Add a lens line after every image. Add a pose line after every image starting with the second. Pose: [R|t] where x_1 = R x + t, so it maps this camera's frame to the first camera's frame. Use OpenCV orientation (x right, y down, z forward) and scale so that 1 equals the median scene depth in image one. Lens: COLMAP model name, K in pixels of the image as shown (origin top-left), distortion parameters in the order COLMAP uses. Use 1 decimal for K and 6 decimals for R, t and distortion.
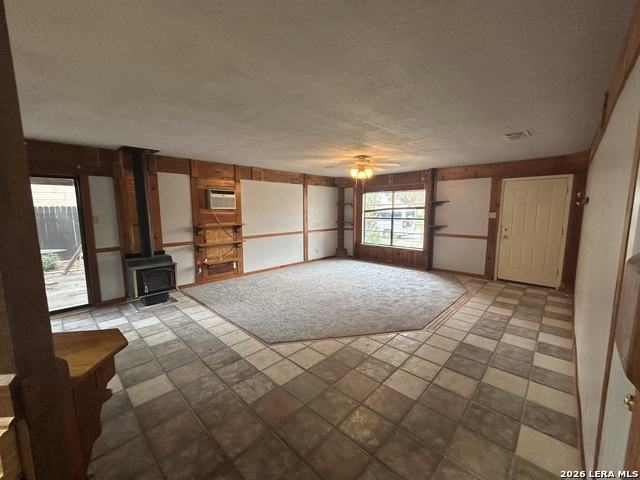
lens RADIAL K [[259.0, 0, 318.5], [0, 259.0, 240.4], [0, 0, 1]] dist [-0.000622, 0.000772]
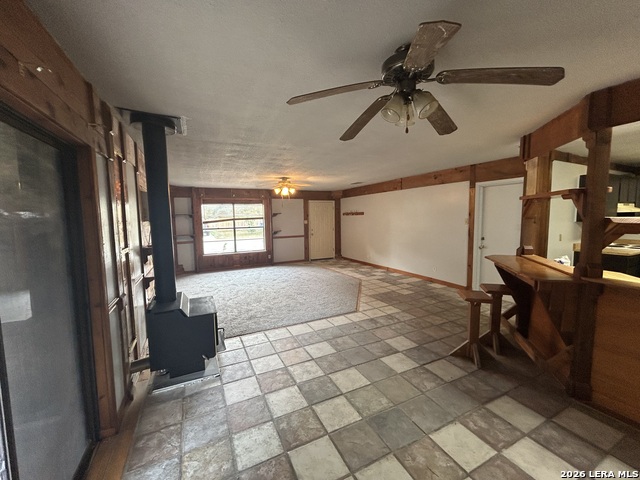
lens RADIAL K [[259.0, 0, 318.9], [0, 259.0, 240.9], [0, 0, 1]] dist [-0.000622, 0.000772]
pose [[0.346772, -0.088924, 0.933725, -1.215988], [0.131409, 0.990283, 0.045507, -0.059678], [-0.928699, 0.106919, 0.355088, 0.501550]]
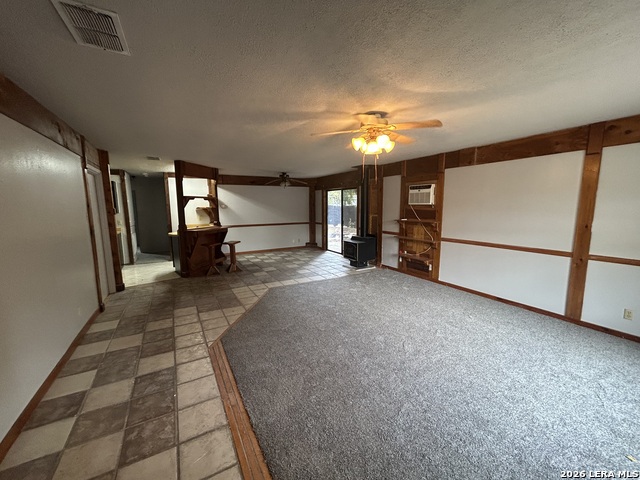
lens RADIAL K [[259.0, 0, 320.0], [0, 259.0, 239.0], [0, 0, 1]] dist [-0.000622, 0.000772]
pose [[-0.288519, 0.128284, -0.948841, 0.959068], [-0.110226, 0.979945, 0.166006, -0.163195], [0.951108, 0.152483, -0.268592, 1.310875]]
